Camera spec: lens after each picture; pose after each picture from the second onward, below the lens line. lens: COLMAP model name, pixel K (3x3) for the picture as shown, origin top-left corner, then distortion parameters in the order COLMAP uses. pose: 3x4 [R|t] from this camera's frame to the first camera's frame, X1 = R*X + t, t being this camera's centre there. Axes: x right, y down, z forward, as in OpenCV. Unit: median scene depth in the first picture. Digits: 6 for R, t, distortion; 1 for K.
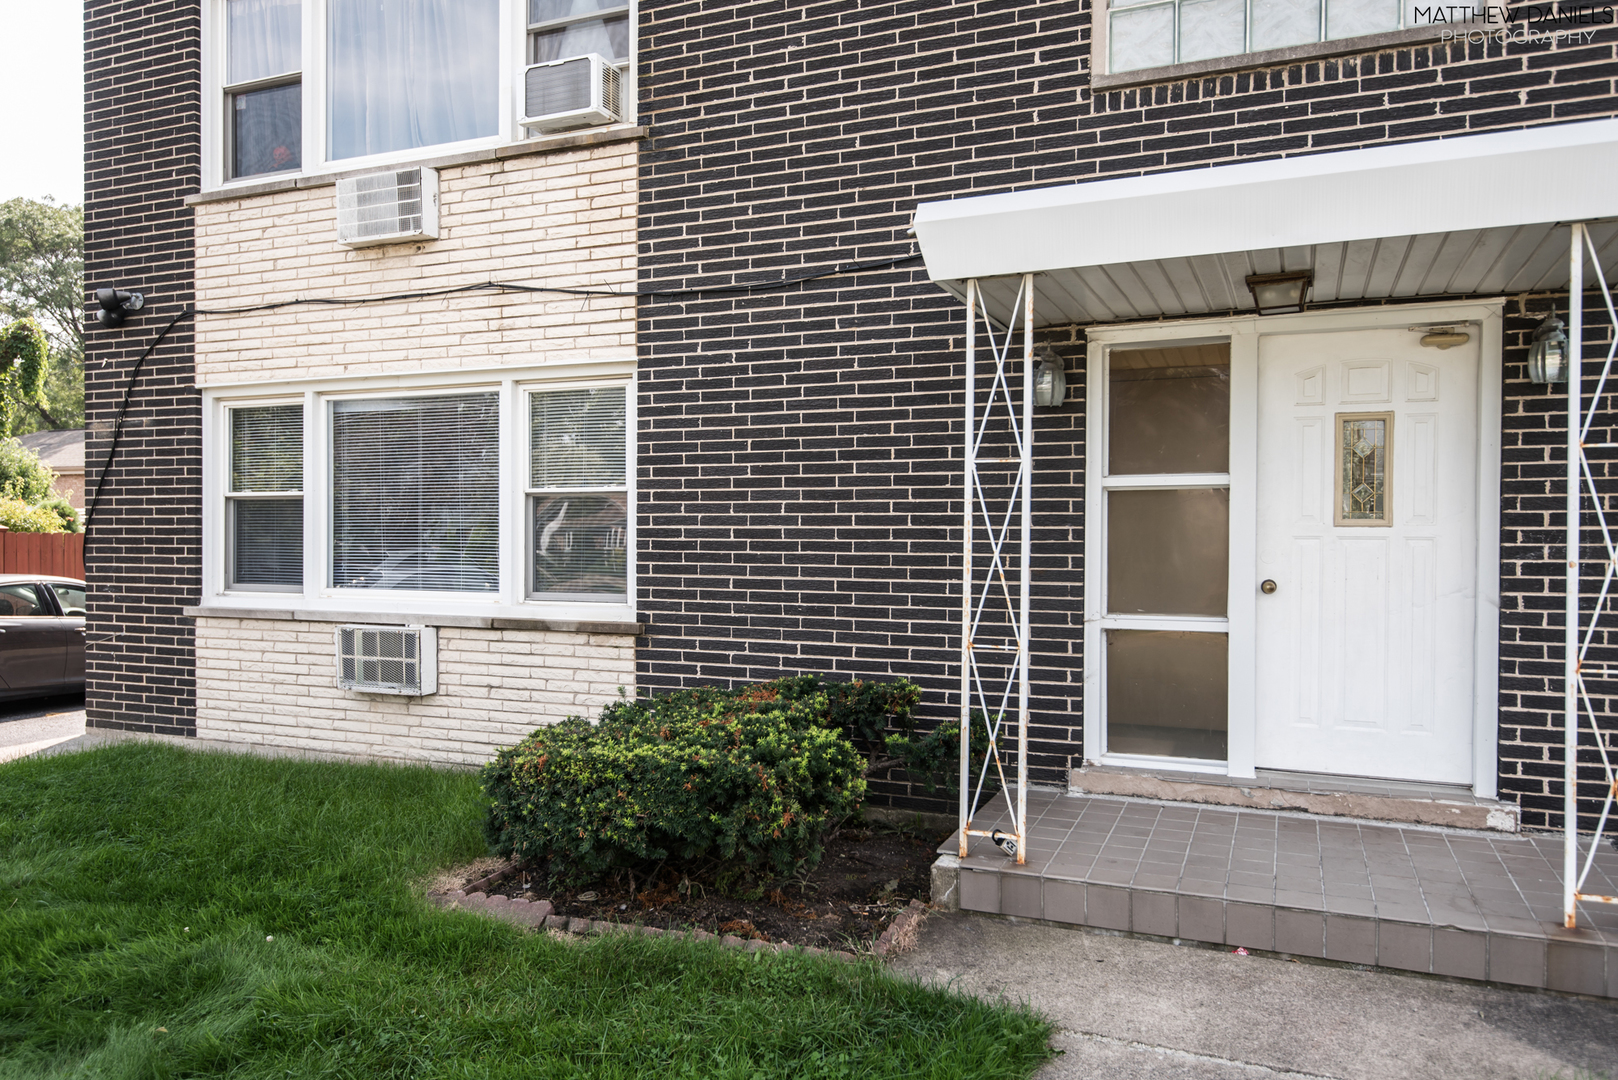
lens RADIAL K [[1193.1, 0, 798.6], [0, 1193.1, 545.6], [0, 0, 1]] dist [0.024126, -0.005044]
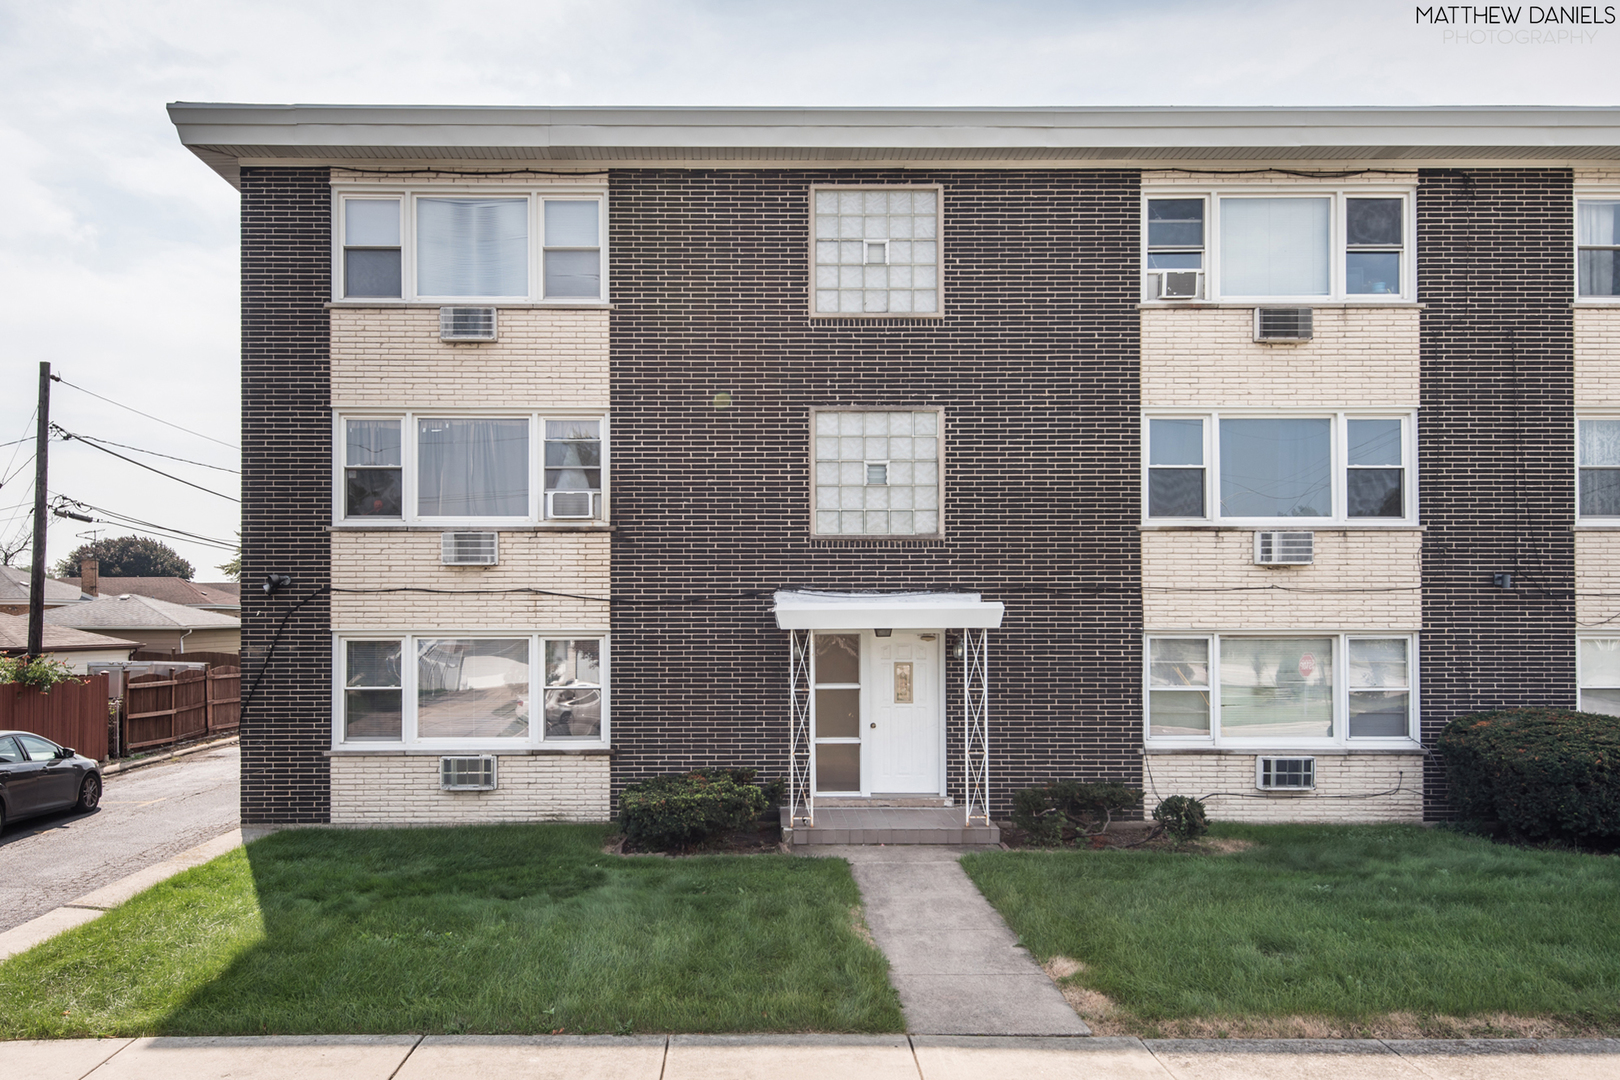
lens RADIAL K [[1194.6, 0, 799.6], [0, 1194.6, 545.6], [0, 0, 1]] dist [0.024126, -0.005044]
pose [[0.908627, 0.023119, 0.416969, -0.713667], [0.008484, 0.997238, -0.073781, -0.138083], [-0.417523, 0.070577, 0.905921, -1.124474]]
